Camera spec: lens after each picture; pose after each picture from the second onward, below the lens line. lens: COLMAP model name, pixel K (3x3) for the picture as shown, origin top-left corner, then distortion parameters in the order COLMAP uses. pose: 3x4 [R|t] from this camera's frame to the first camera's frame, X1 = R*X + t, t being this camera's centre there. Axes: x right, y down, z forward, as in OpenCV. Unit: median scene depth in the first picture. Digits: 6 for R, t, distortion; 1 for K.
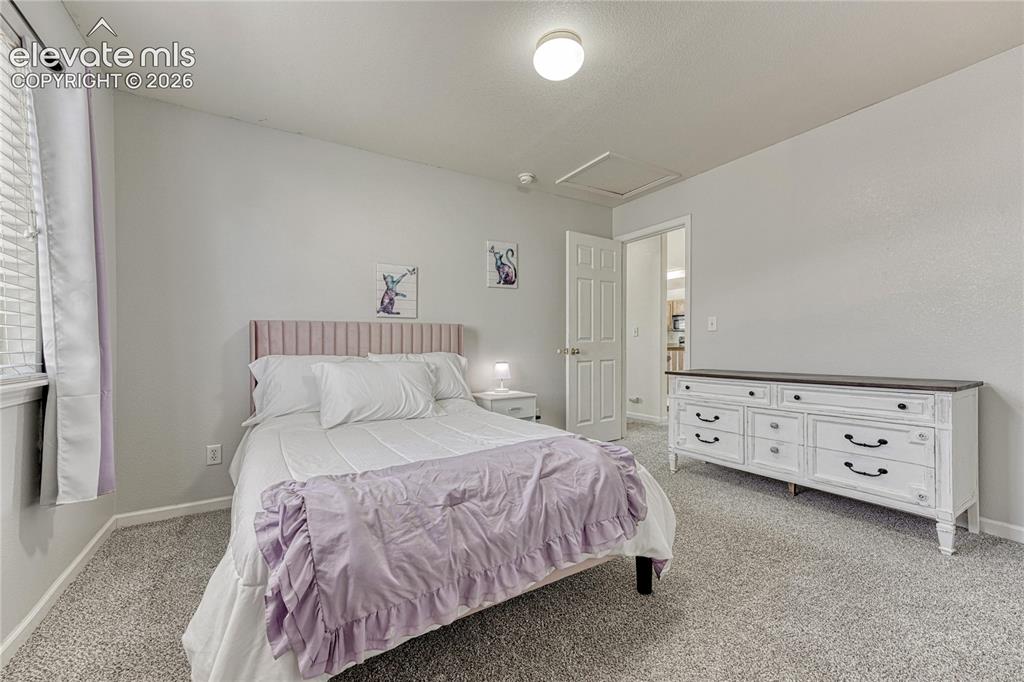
lens RADIAL K [[415.0, 0, 512.0], [0, 415.0, 341.0], [0, 0, 1]] dist [0.005478, 0.000482]
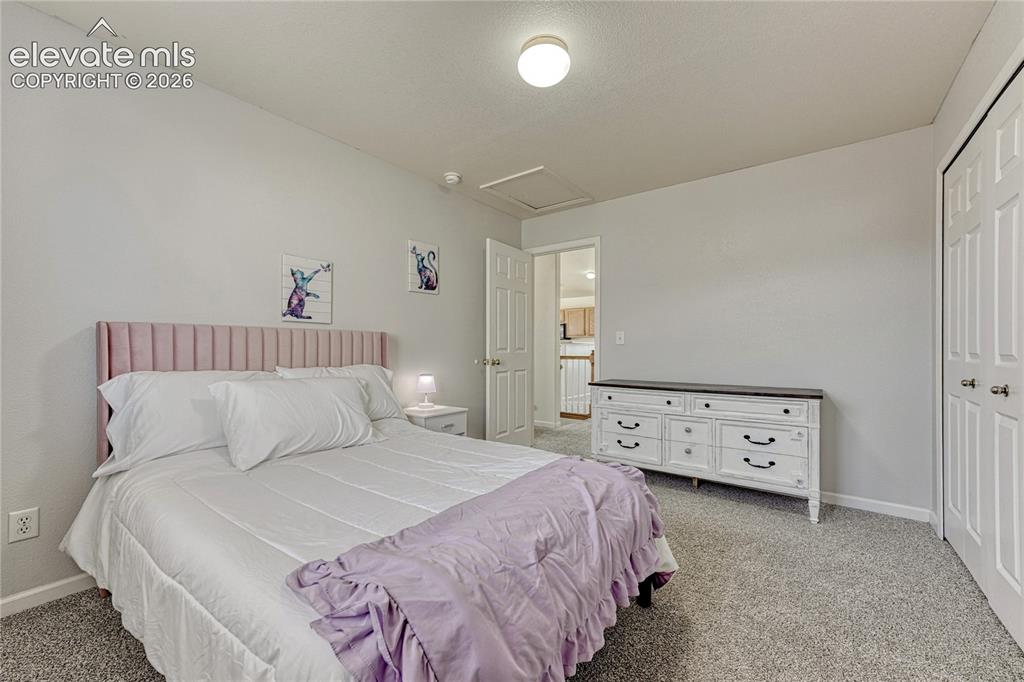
lens RADIAL K [[416.2, 0, 512.0], [0, 416.2, 341.0], [0, 0, 1]] dist [0.001793, 0.000270]
pose [[0.930195, 0.019801, 0.366533, -0.244351], [-0.017729, 0.999802, -0.009018, -0.023590], [-0.366639, 0.001890, 0.930362, 0.101413]]
